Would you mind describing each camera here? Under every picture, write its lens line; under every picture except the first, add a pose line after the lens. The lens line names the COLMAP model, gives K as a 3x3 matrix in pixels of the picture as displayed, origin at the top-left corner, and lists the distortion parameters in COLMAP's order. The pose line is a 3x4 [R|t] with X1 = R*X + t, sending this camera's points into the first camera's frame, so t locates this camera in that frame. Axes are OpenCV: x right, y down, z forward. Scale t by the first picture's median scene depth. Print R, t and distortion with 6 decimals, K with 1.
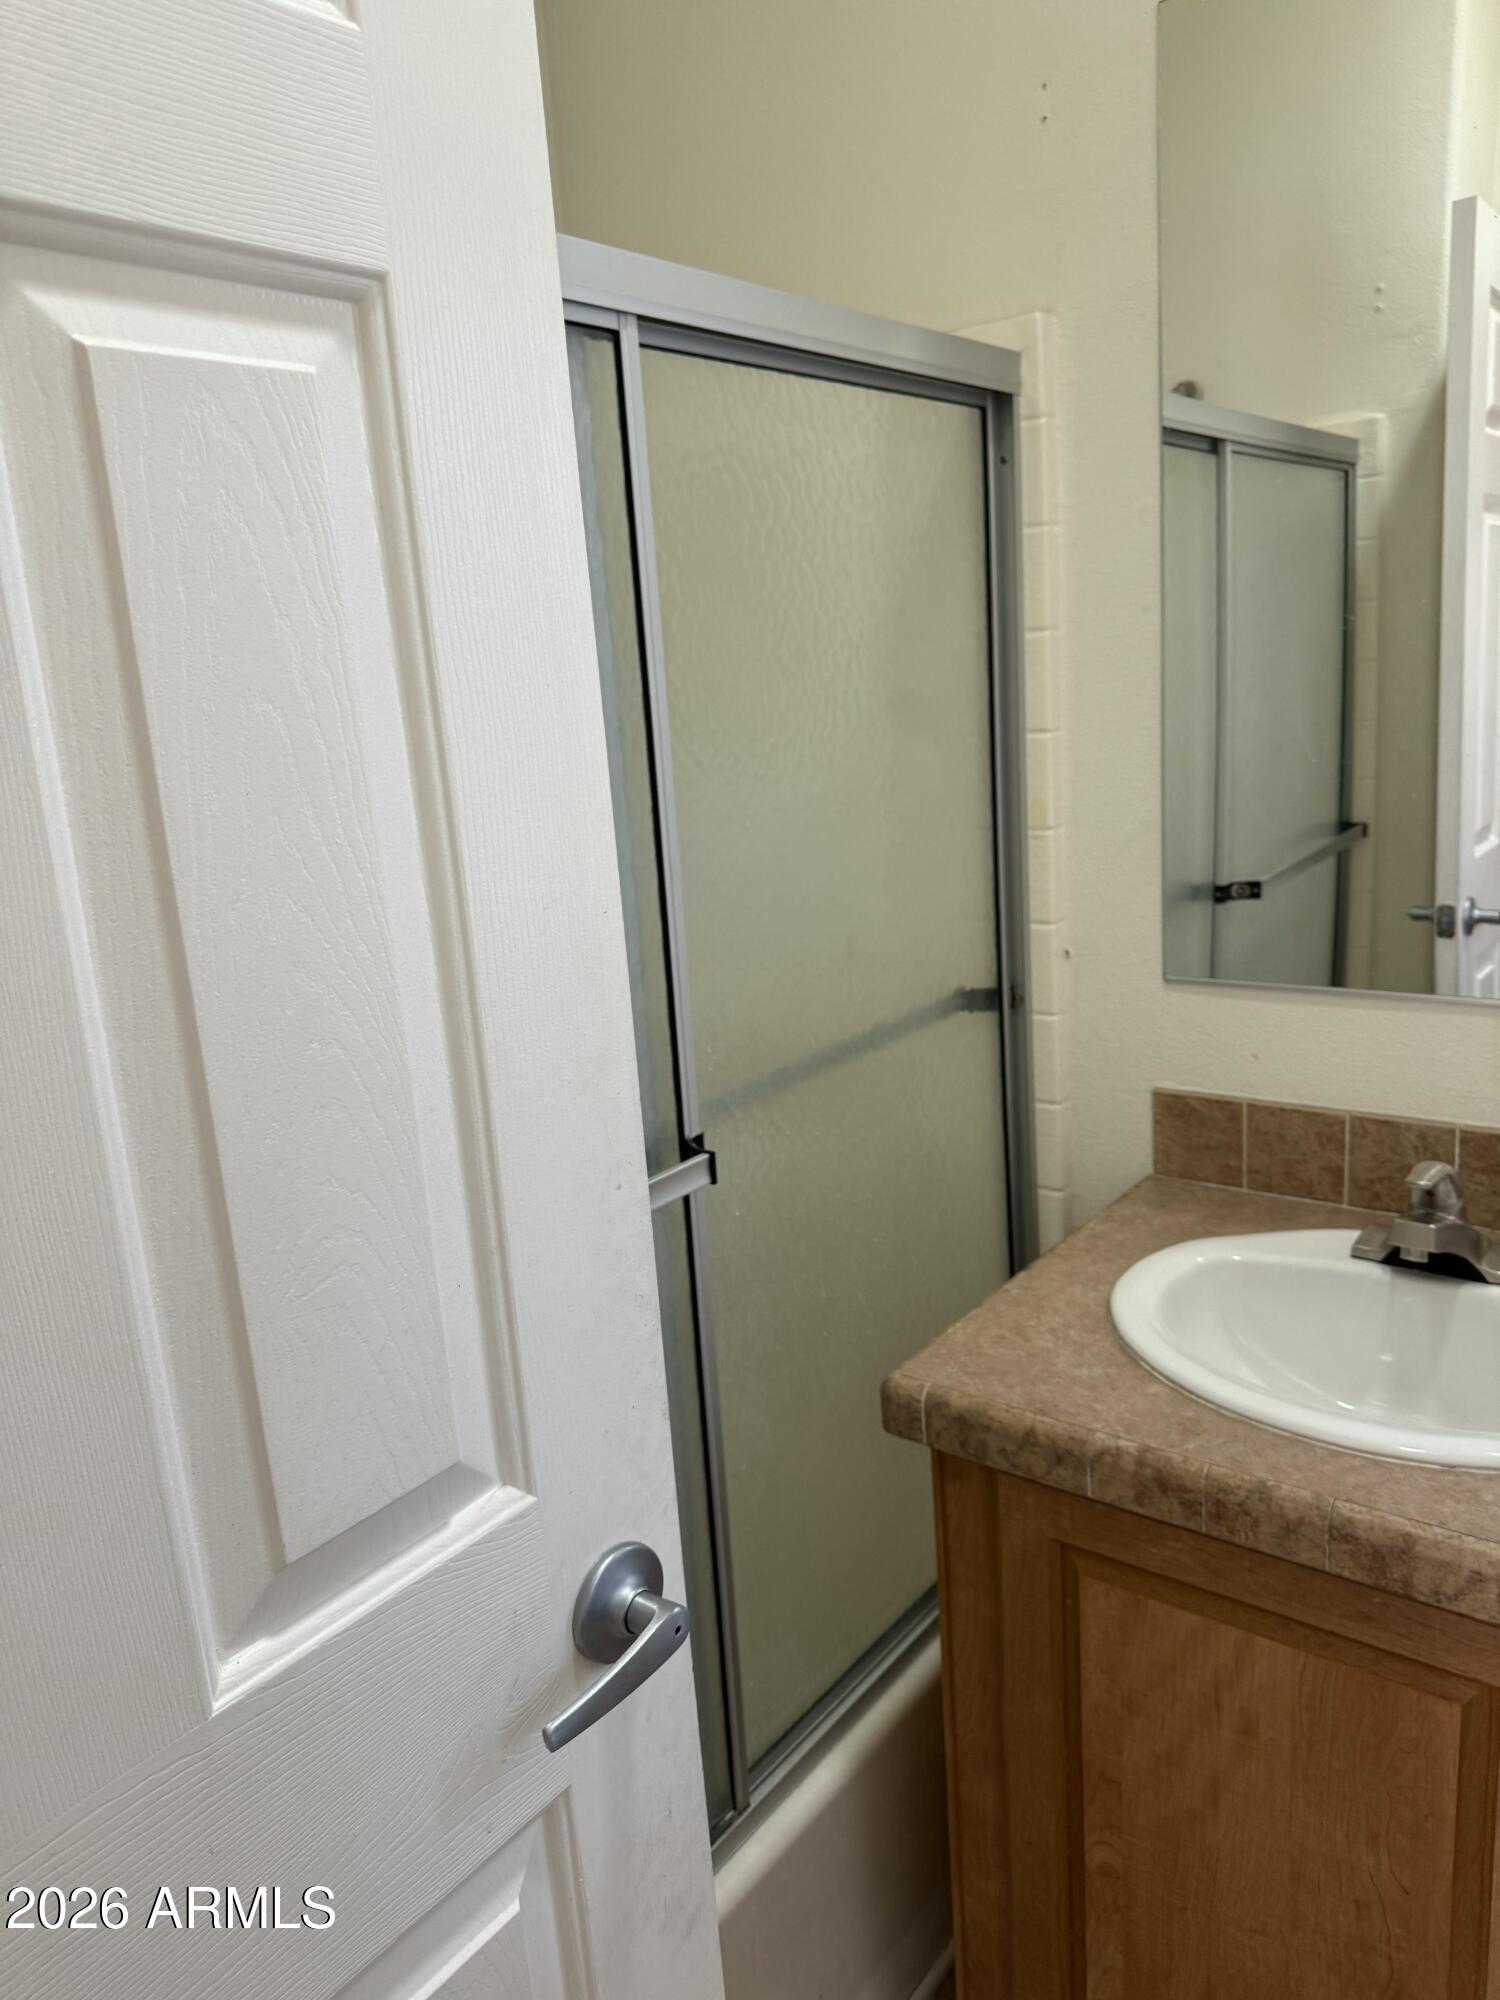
lens RADIAL K [[1436.4, 0, 750.0], [0, 1436.4, 1000.0], [0, 0, 1]] dist [-0.003009, -0.005932]
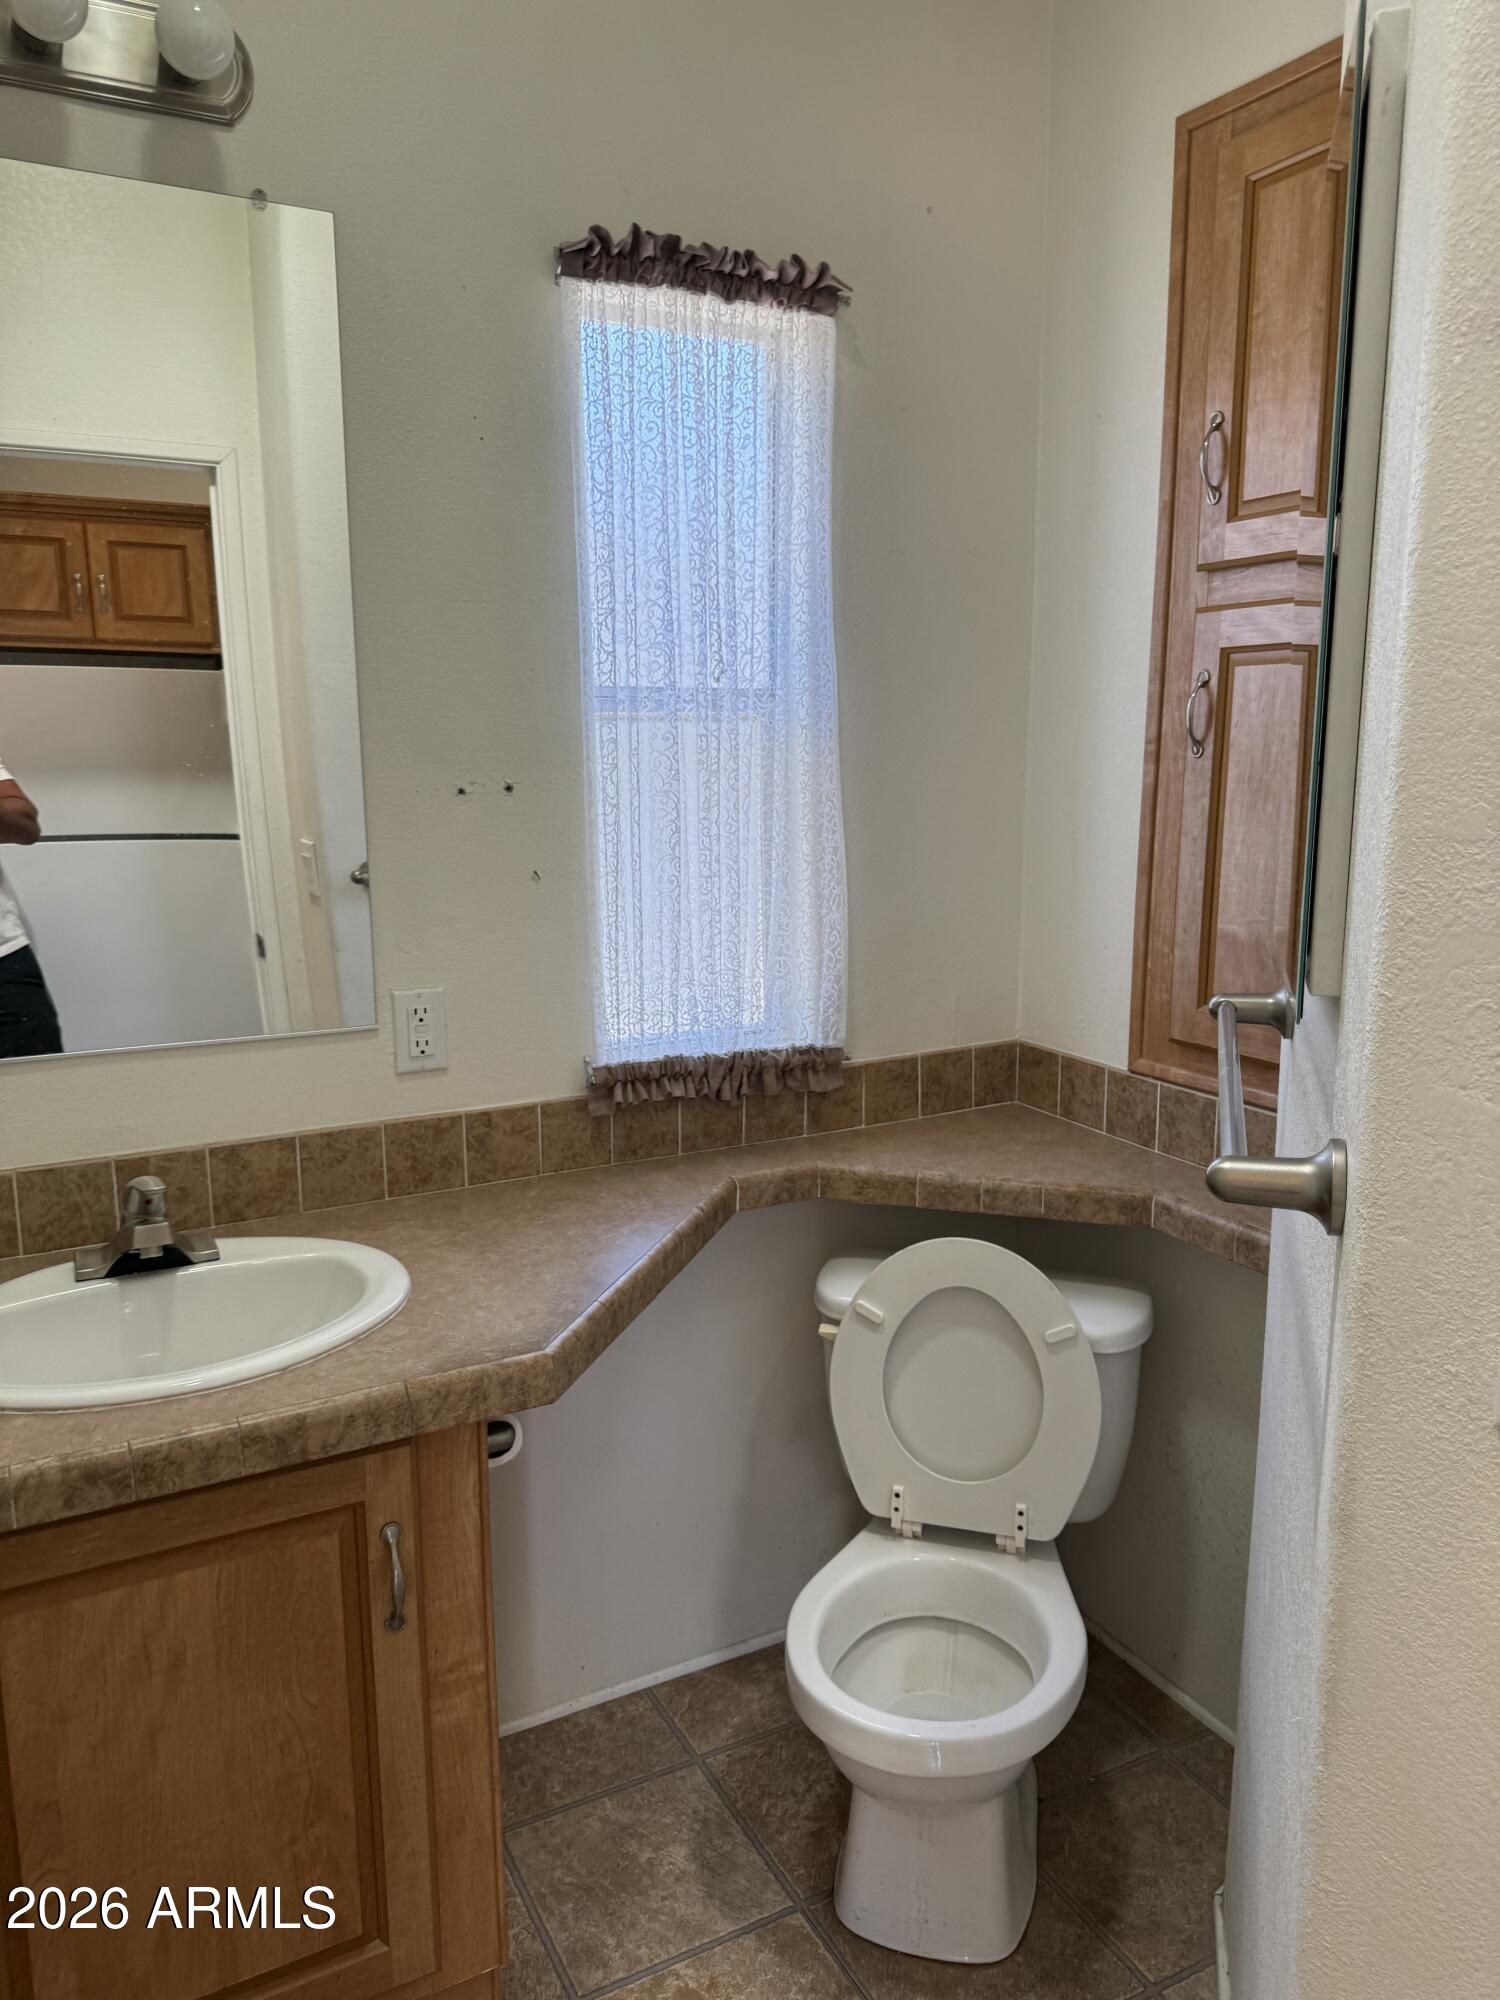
lens RADIAL K [[1436.4, 0, 750.0], [0, 1436.4, 1000.0], [0, 0, 1]] dist [-0.003009, -0.005932]
pose [[0.411592, -0.097216, 0.906168, -0.459680], [0.179815, 0.983412, 0.023829, 0.033633], [-0.893453, 0.153135, 0.422245, 0.006119]]
